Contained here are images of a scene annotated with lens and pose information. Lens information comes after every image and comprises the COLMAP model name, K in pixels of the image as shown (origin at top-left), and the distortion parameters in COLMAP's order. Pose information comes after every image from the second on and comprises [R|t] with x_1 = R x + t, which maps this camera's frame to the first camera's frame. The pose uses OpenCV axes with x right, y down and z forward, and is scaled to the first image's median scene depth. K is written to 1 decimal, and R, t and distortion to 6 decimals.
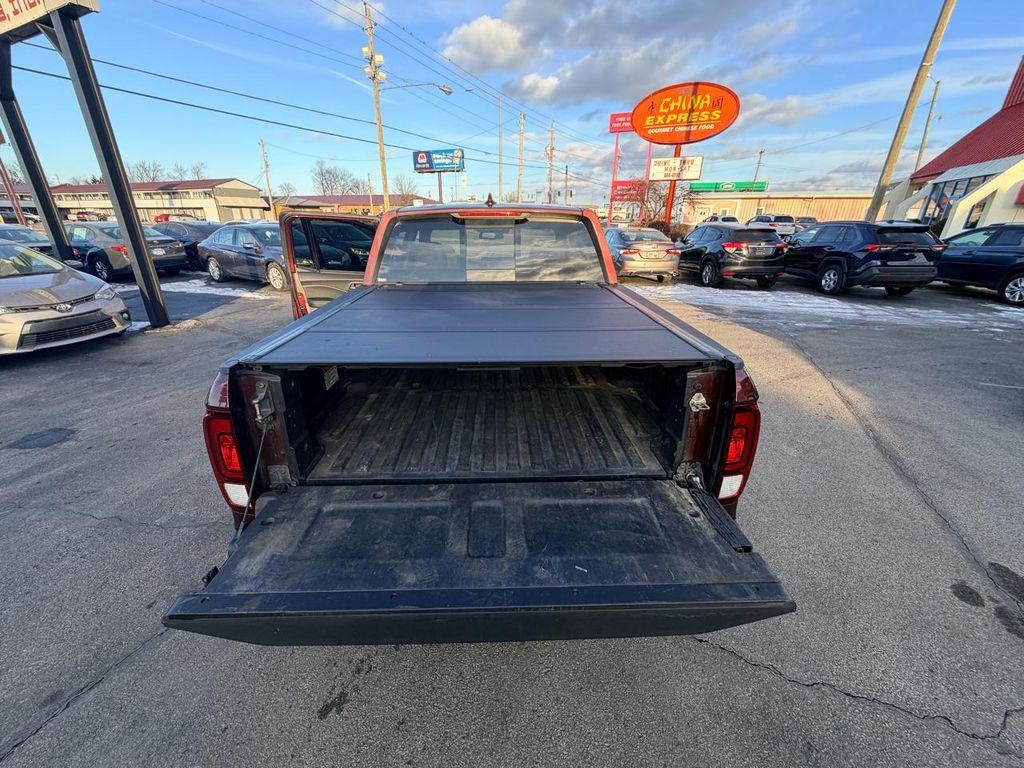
lens RADIAL K [[406.7, 0, 508.6], [0, 406.7, 383.8], [0, 0, 1]] dist [-0.001596, -0.000189]
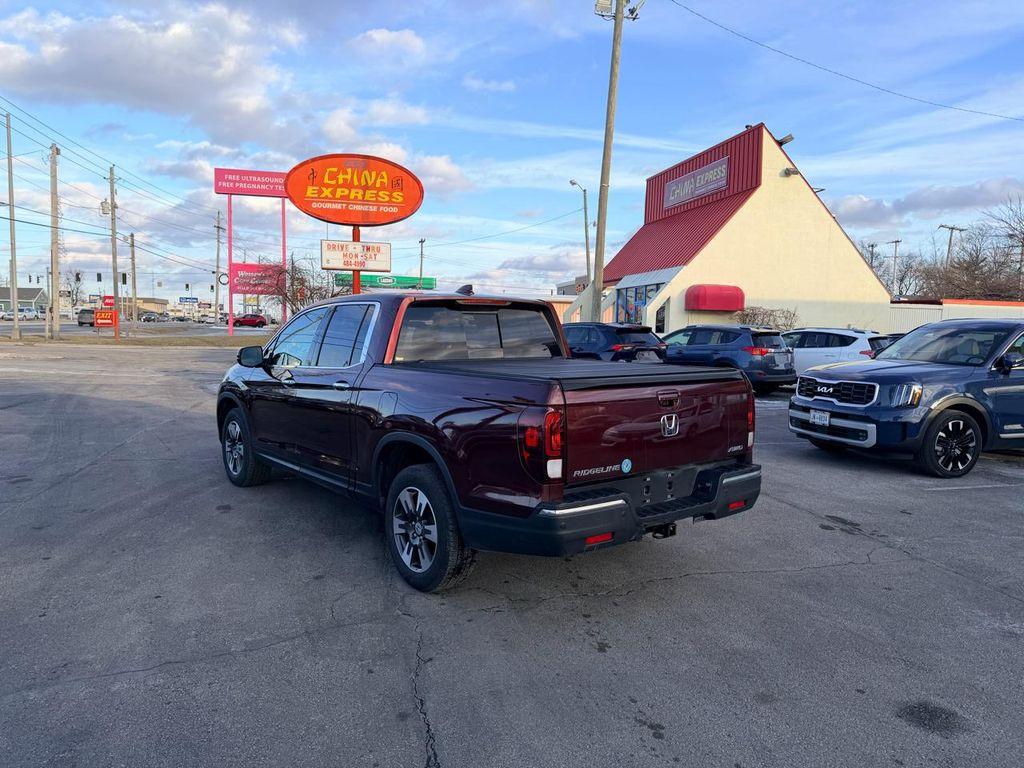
lens RADIAL K [[707.4, 0, 509.8], [0, 707.4, 388.0], [0, 0, 1]] dist [0.085092, -0.125714]
pose [[0.798323, -0.043109, 0.600685, -0.157827], [0.215530, 0.951822, -0.218134, 0.034820], [-0.562341, 0.303607, 0.769152, -0.065594]]
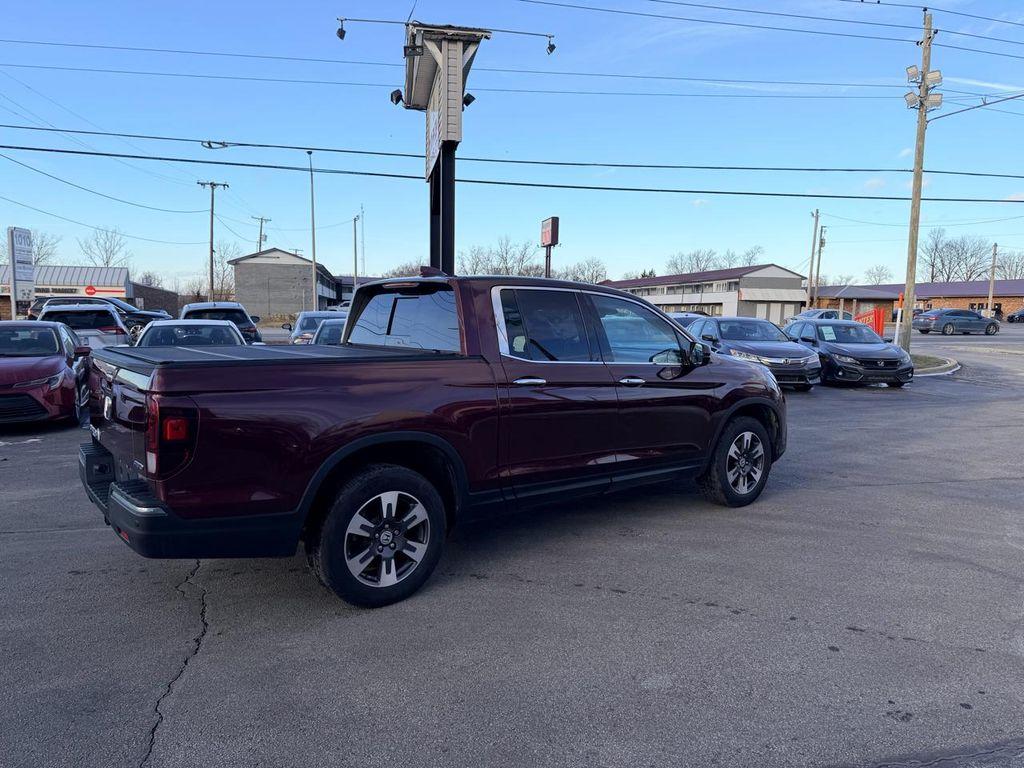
lens RADIAL K [[708.3, 0, 512.0], [0, 708.3, 384.0], [0, 0, 1]] dist [0.080133, -0.112714]
pose [[0.603393, 0.083056, -0.793107, 0.212772], [-0.311387, 0.940144, -0.138448, -0.002198], [0.734135, 0.330502, 0.593139, 0.028653]]
